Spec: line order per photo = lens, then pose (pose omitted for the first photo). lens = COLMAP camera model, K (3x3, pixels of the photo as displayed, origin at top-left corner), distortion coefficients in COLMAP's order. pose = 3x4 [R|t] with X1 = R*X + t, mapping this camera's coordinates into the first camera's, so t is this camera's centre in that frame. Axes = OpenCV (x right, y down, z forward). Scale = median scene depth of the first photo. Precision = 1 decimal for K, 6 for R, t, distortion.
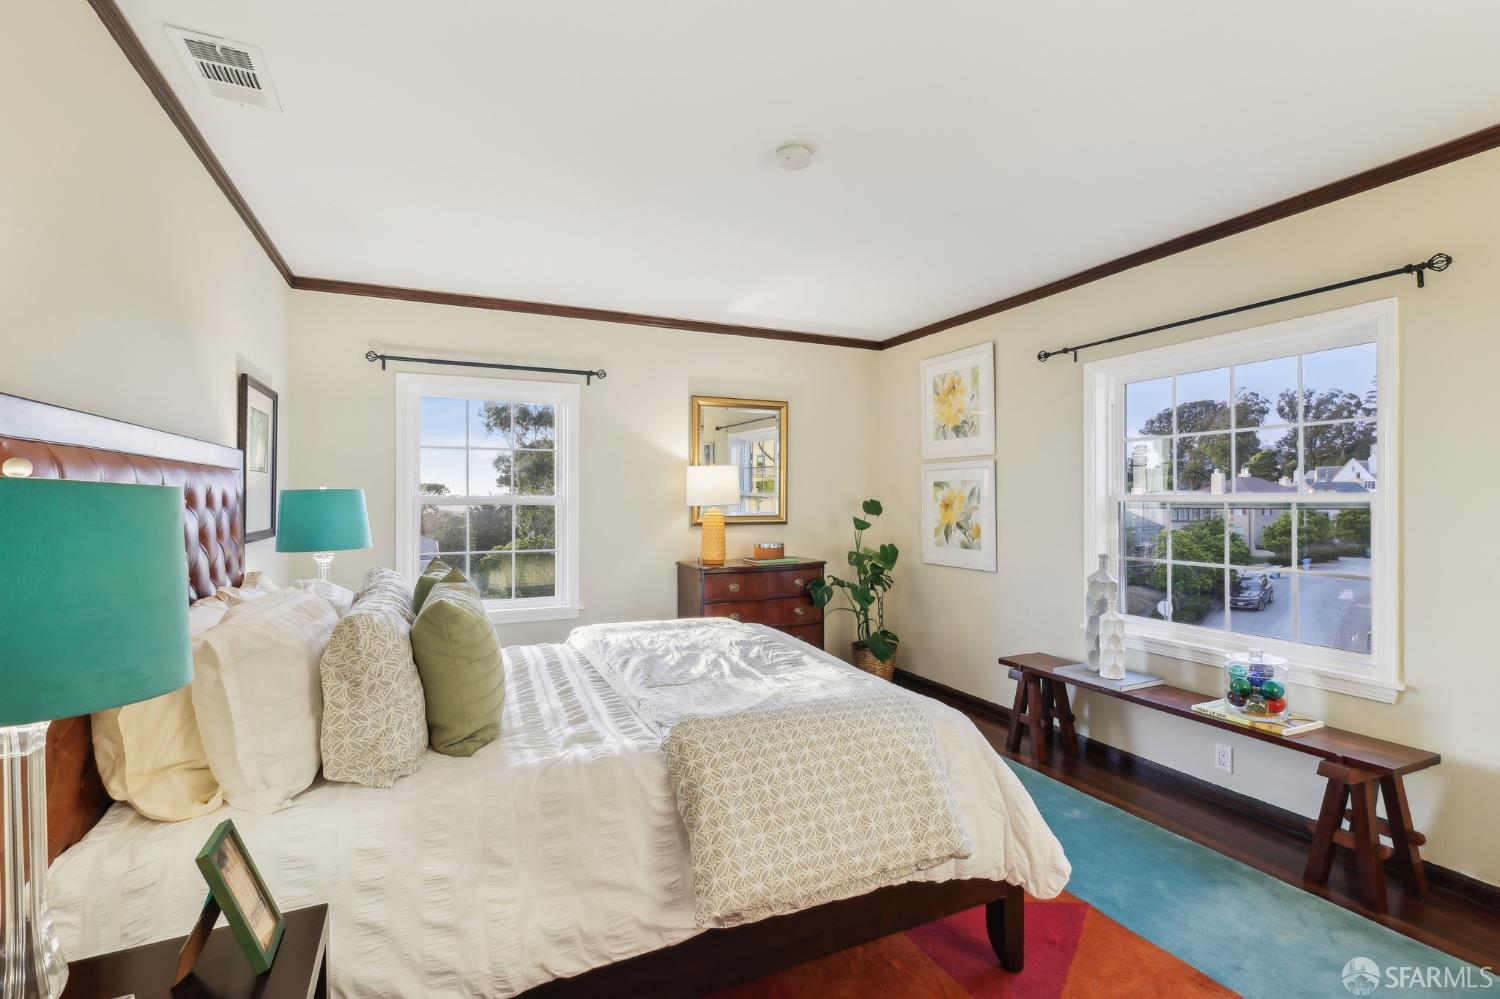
lens RADIAL K [[695.2, 0, 749.3], [0, 695.2, 499.2], [0, 0, 1]] dist [-0.004994, -0.000770]
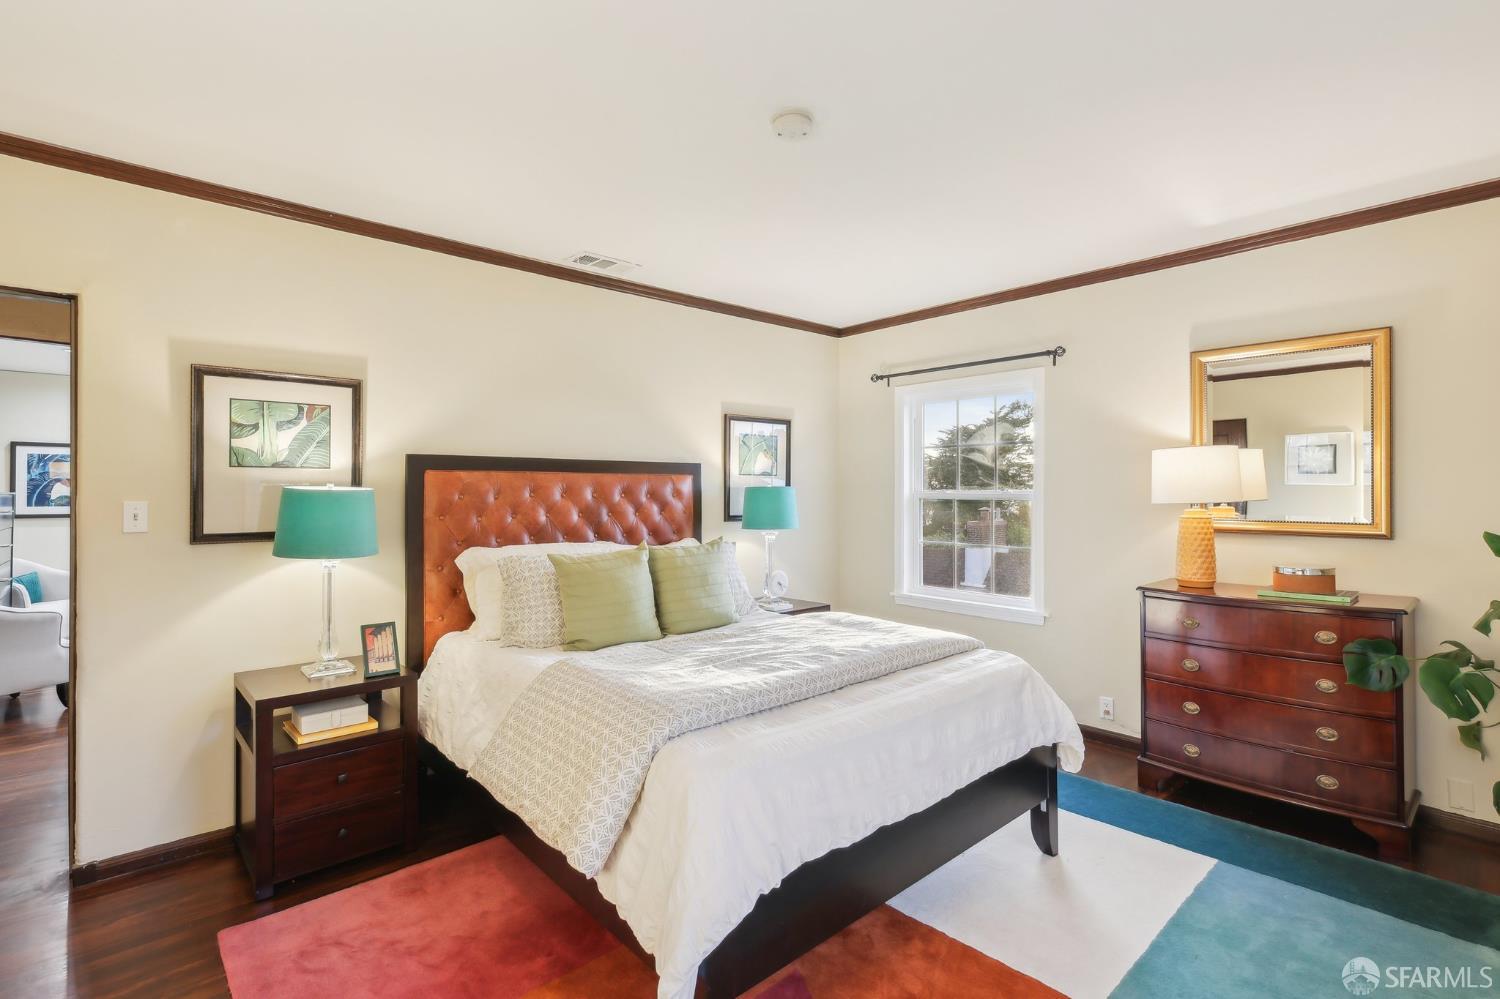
lens RADIAL K [[695.2, 0, 747.4], [0, 695.2, 492.8], [0, 0, 1]] dist [-0.004994, -0.000770]
pose [[0.302365, 0.003703, -0.953185, 0.478394], [-0.001148, 0.999993, 0.003521, -0.004399], [0.953192, 0.000030, 0.302367, 0.343642]]
